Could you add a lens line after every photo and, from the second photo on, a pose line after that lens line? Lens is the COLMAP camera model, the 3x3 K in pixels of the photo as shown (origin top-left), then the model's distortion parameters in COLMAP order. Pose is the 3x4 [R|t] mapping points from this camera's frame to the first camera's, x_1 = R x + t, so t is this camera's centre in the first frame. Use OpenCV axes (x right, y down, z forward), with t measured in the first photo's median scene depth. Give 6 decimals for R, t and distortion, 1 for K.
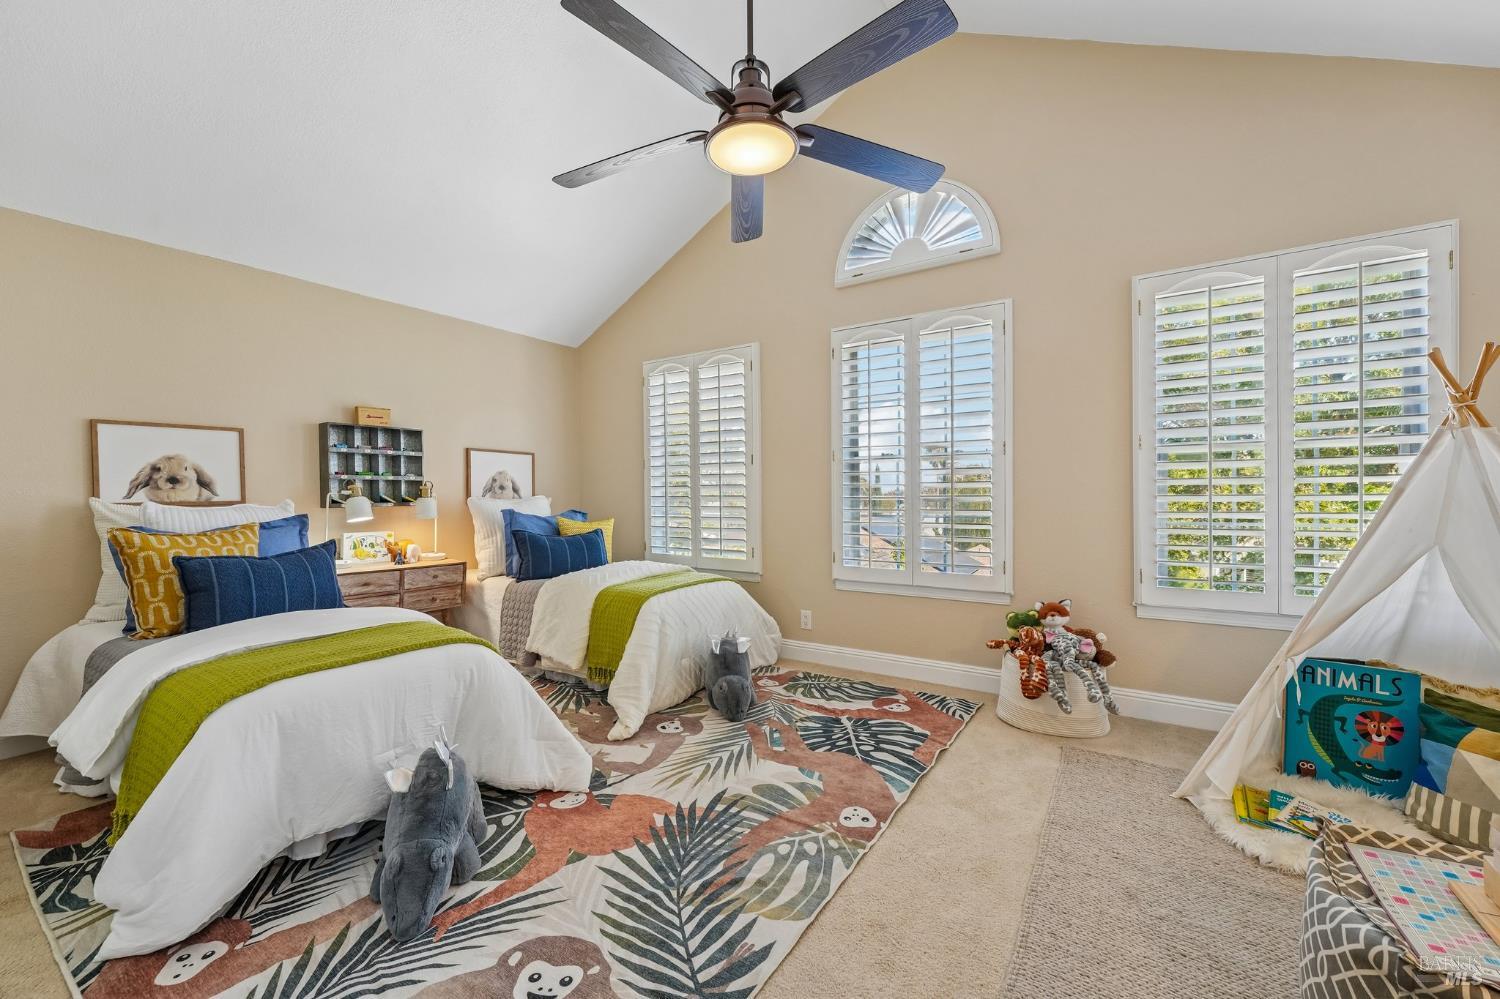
lens RADIAL K [[603.2, 0, 742.3], [0, 603.2, 496.1], [0, 0, 1]] dist [-0.000621, -0.000168]
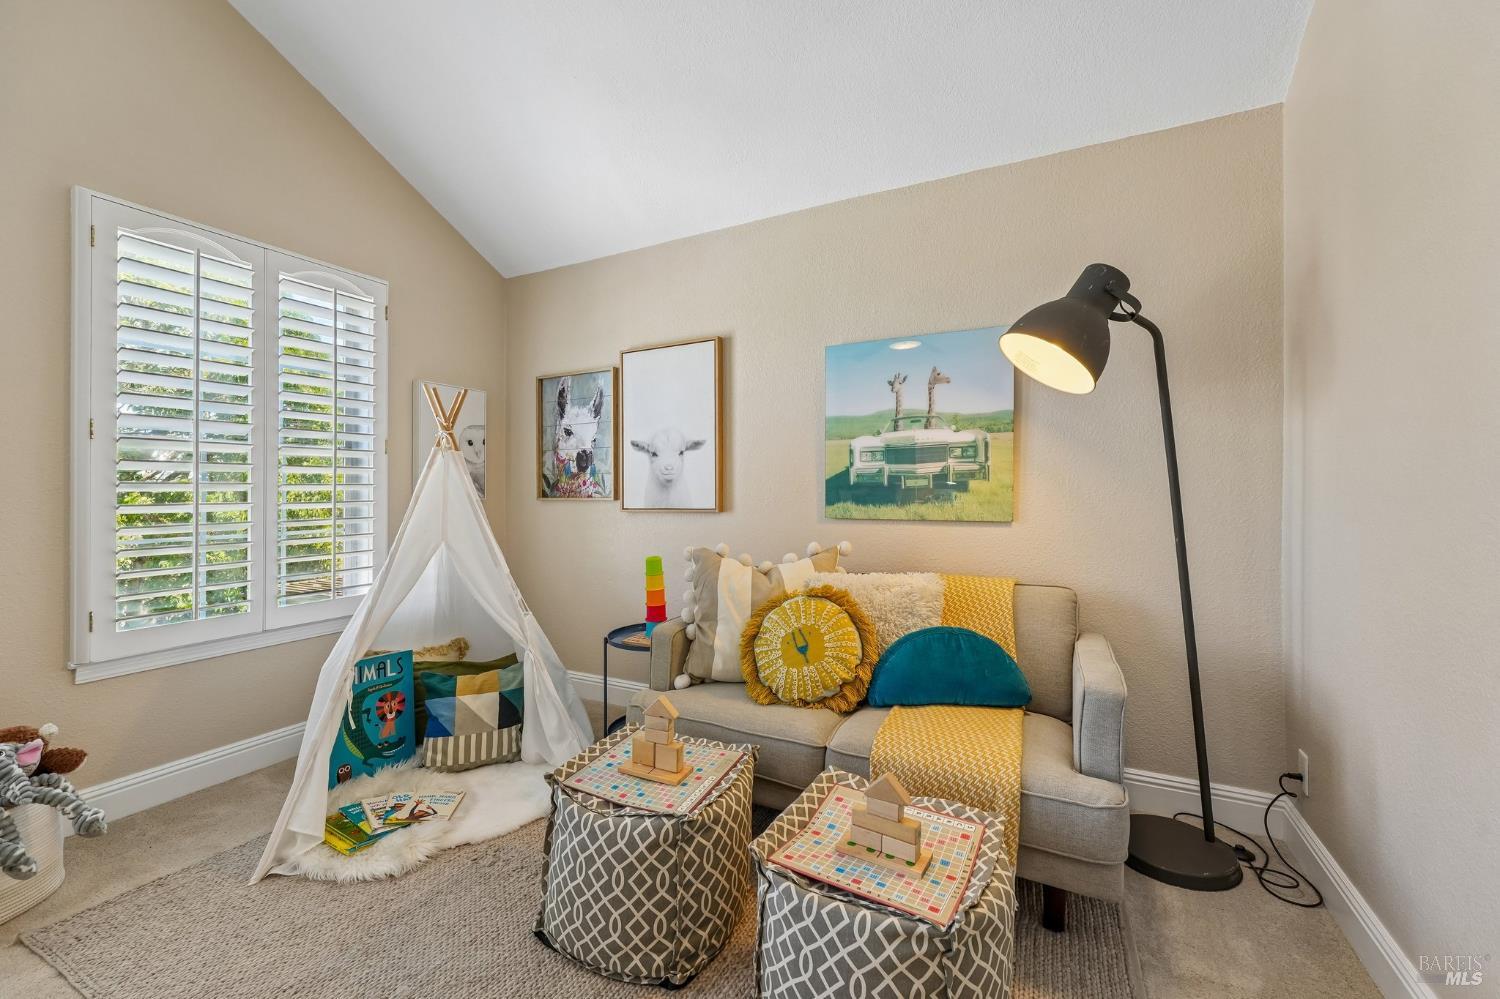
lens RADIAL K [[603.2, 0, 742.3], [0, 603.2, 496.1], [0, 0, 1]] dist [-0.000621, -0.000168]
pose [[-0.116926, 0.007258, 0.993114, -0.178231], [0.014411, 0.999880, -0.005611, 0.003373], [-0.993036, 0.013655, -0.117016, 0.527469]]
